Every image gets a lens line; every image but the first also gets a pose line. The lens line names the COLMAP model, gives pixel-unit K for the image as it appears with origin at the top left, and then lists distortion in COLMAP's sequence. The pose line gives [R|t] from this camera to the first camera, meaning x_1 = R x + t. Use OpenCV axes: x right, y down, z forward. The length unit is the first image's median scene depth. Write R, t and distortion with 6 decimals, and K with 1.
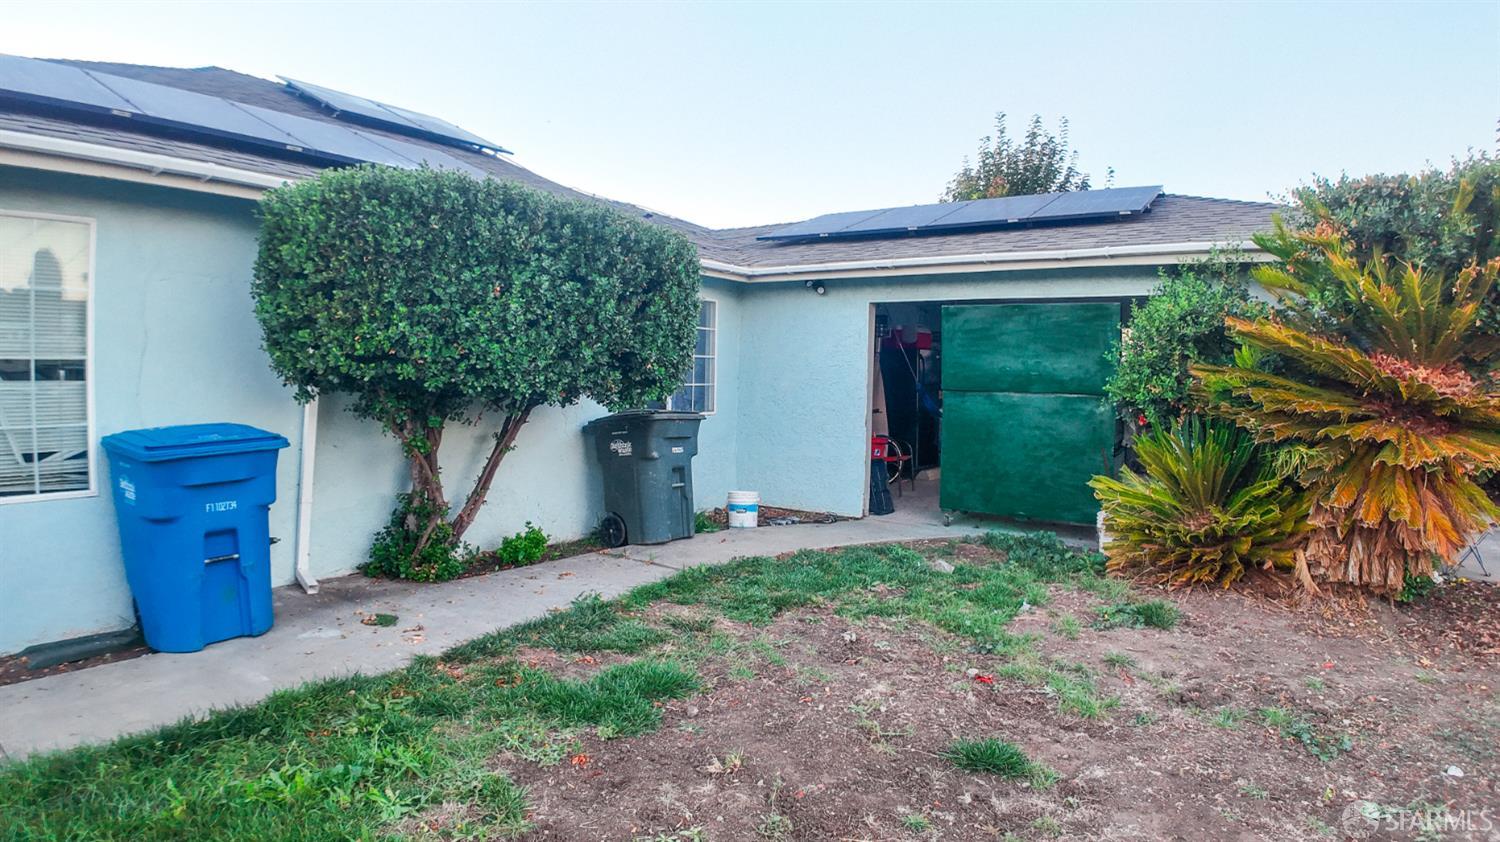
lens RADIAL K [[805.7, 0, 756.3], [0, 805.7, 420.2], [0, 0, 1]] dist [-0.076564, -0.039502]
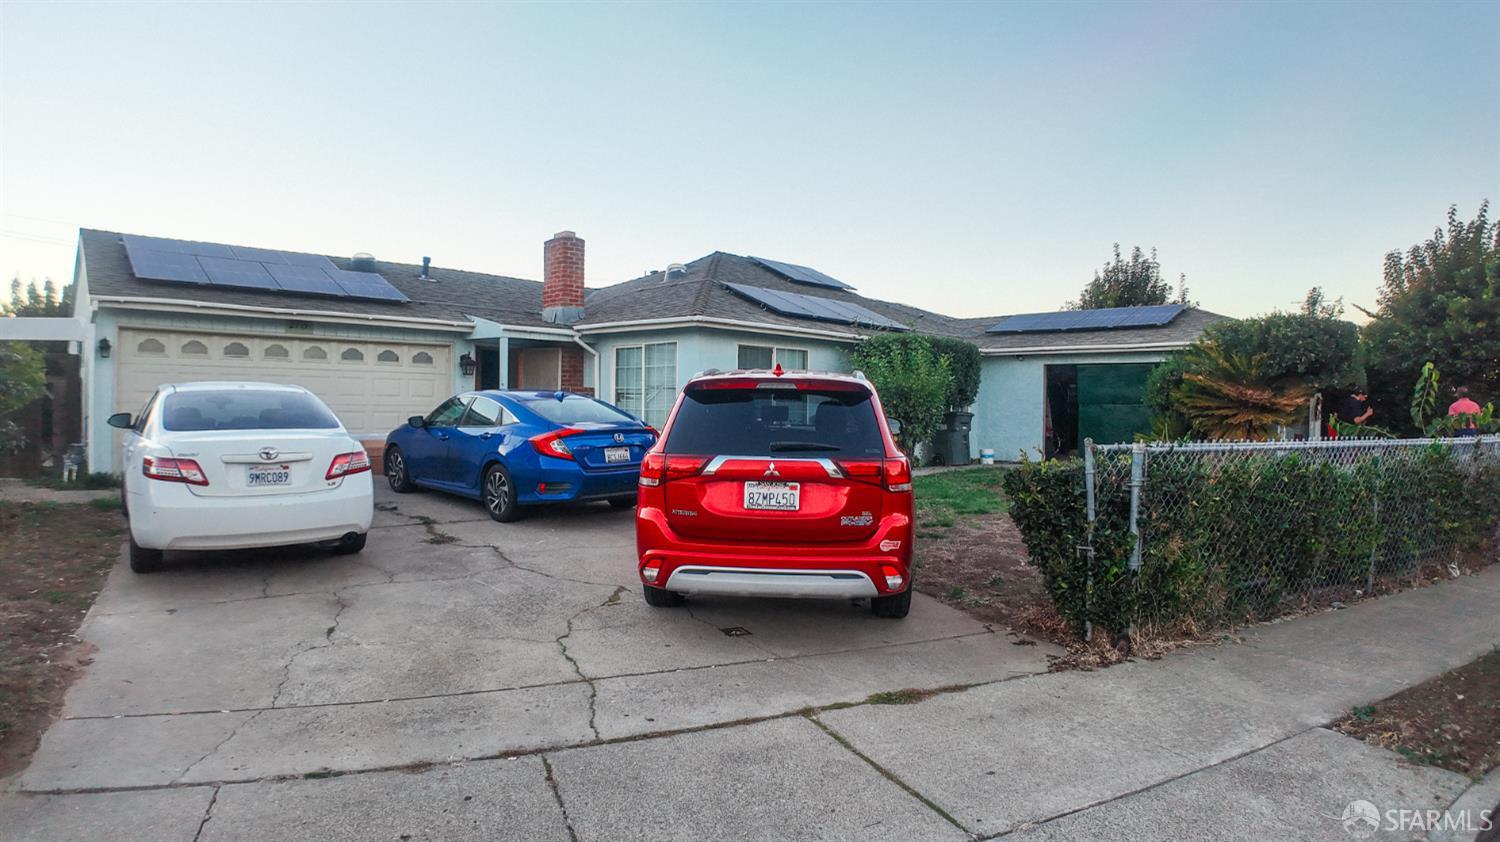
lens RADIAL K [[805.7, 0, 756.3], [0, 805.7, 420.2], [0, 0, 1]] dist [-0.076564, -0.039502]
pose [[0.983045, -0.004480, -0.183309, -0.286769], [-0.002847, 0.999208, -0.039691, 0.117146], [0.183342, 0.039540, 0.982254, -1.576687]]
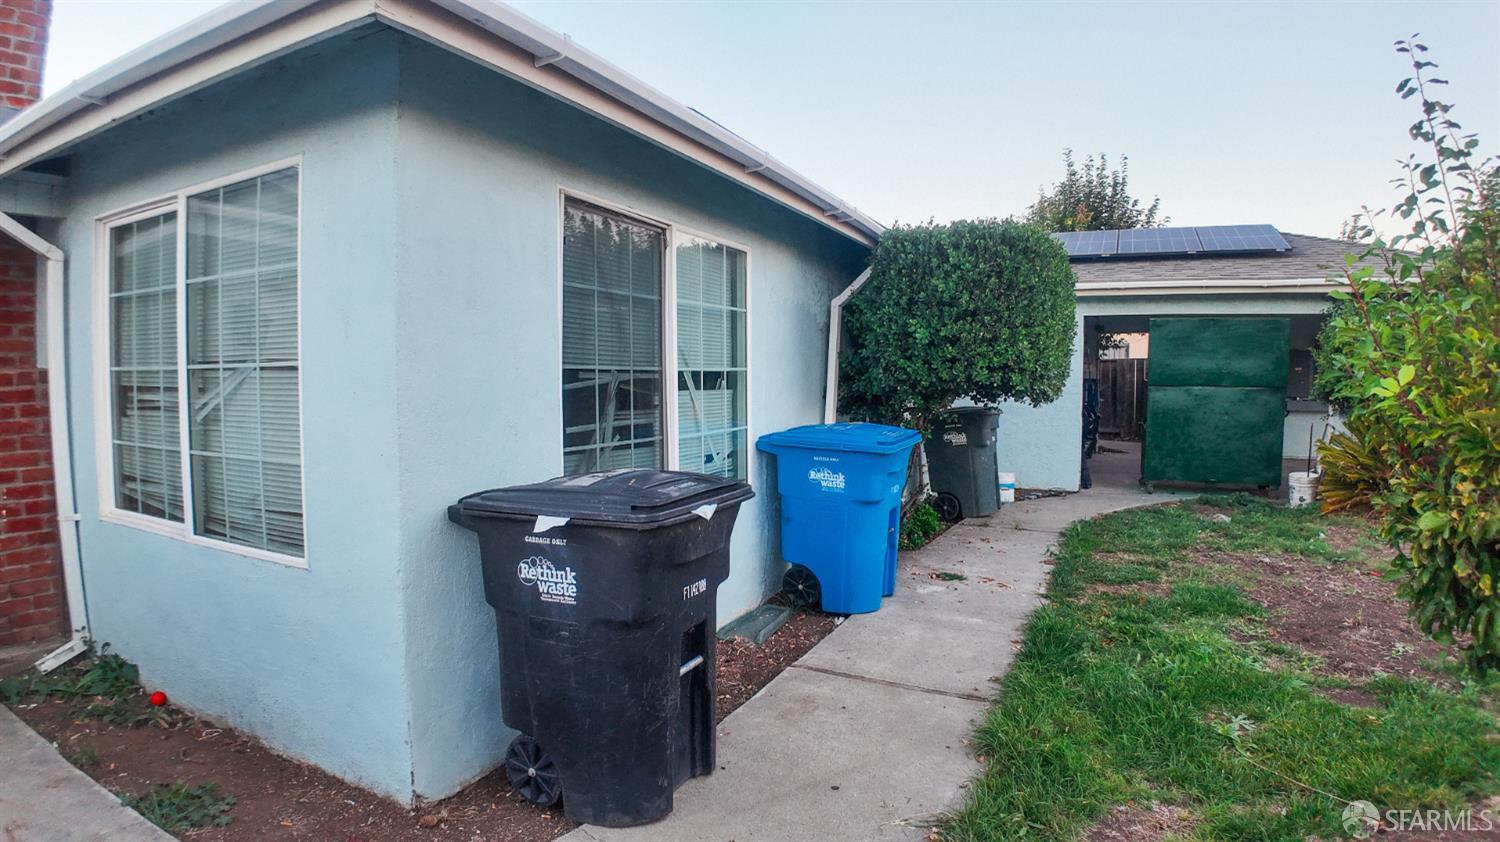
lens RADIAL K [[792.1, 0, 750.0], [0, 792.1, 421.0], [0, 0, 1]] dist [-0.095589, -0.000578]
pose [[0.989307, -0.028508, 0.143037, -0.662887], [0.028216, 0.999594, 0.004072, -0.005592], [-0.143094, 0.000008, 0.989709, -0.130482]]
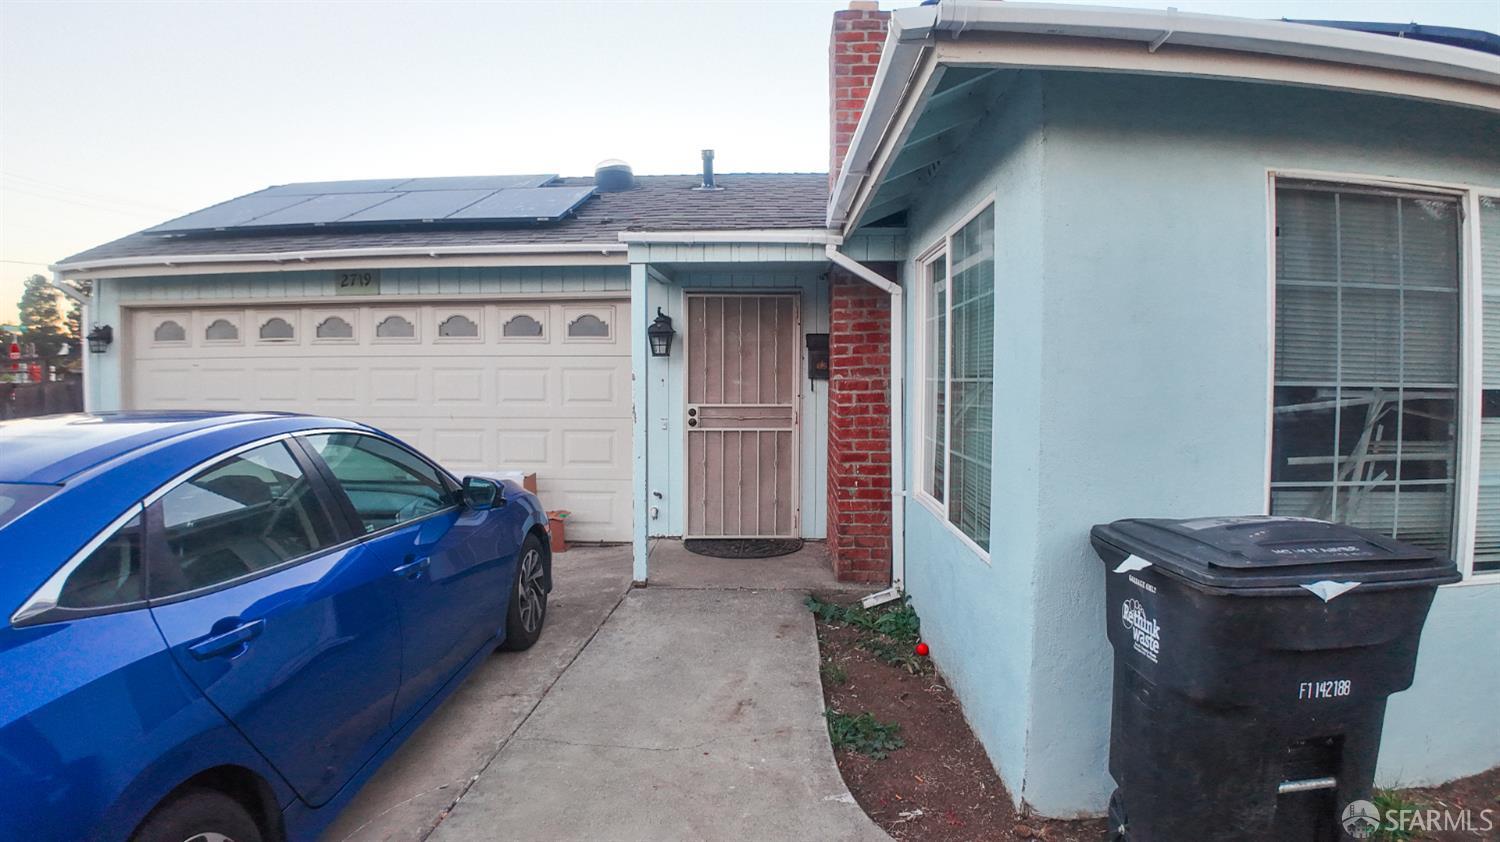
lens RADIAL K [[805.9, 0, 749.6], [0, 805.9, 417.3], [0, 0, 1]] dist [-0.112830, -0.000220]
pose [[0.550555, 0.020314, -0.834552, -0.516826], [-0.034206, 0.999413, 0.001761, -0.015720], [0.834098, 0.027577, 0.550927, -0.064471]]
